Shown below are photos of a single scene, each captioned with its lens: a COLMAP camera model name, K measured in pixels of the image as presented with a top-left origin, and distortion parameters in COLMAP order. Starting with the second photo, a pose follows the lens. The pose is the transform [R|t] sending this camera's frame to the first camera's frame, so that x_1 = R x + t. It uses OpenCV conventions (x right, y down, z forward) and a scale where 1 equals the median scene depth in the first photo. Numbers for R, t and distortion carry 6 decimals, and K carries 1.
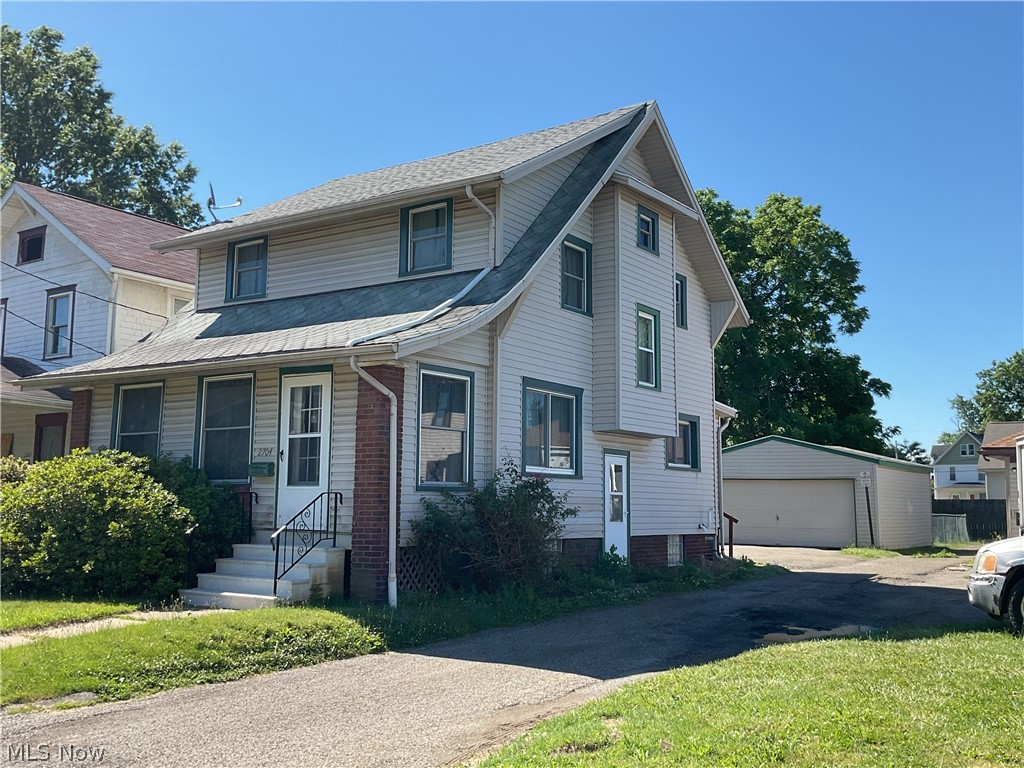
lens RADIAL K [[996.8, 0, 512.0], [0, 996.8, 384.0], [0, 0, 1]] dist [0.042185, -0.015846]
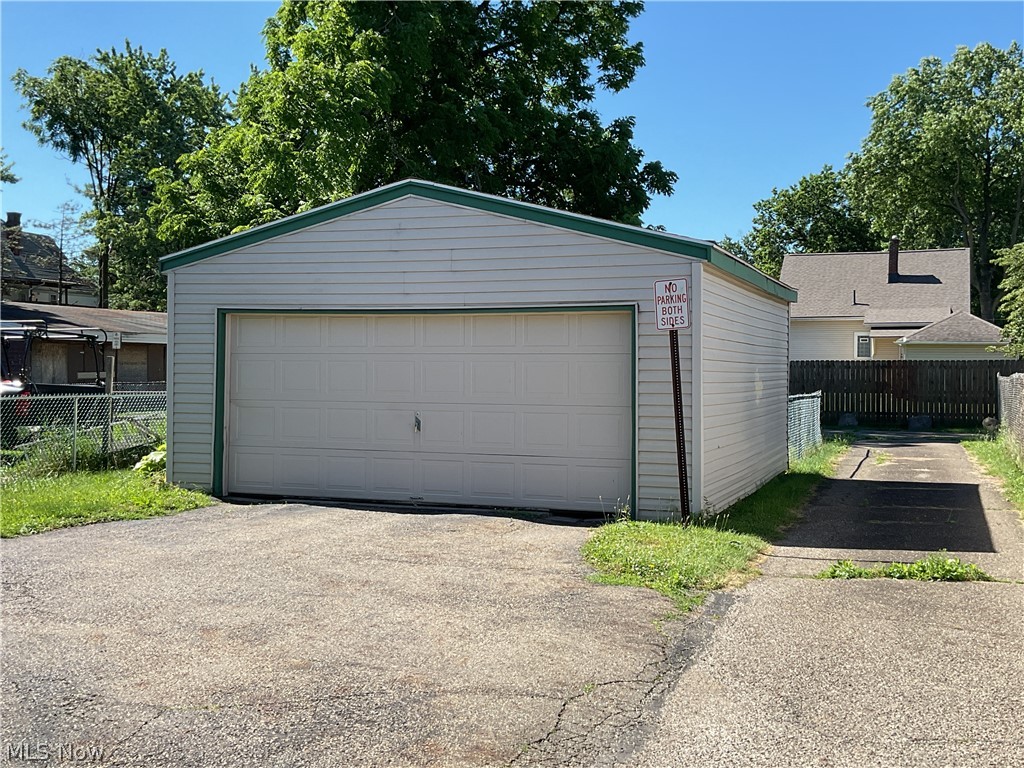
lens RADIAL K [[1148.6, 0, 512.0], [0, 1148.6, 384.0], [0, 0, 1]] dist [-0.003137, -0.002970]
pose [[0.969845, -0.006966, 0.243621, 0.134897], [-0.026420, 0.990696, 0.133504, 0.045093], [-0.242285, -0.135915, 0.960638, 0.412251]]
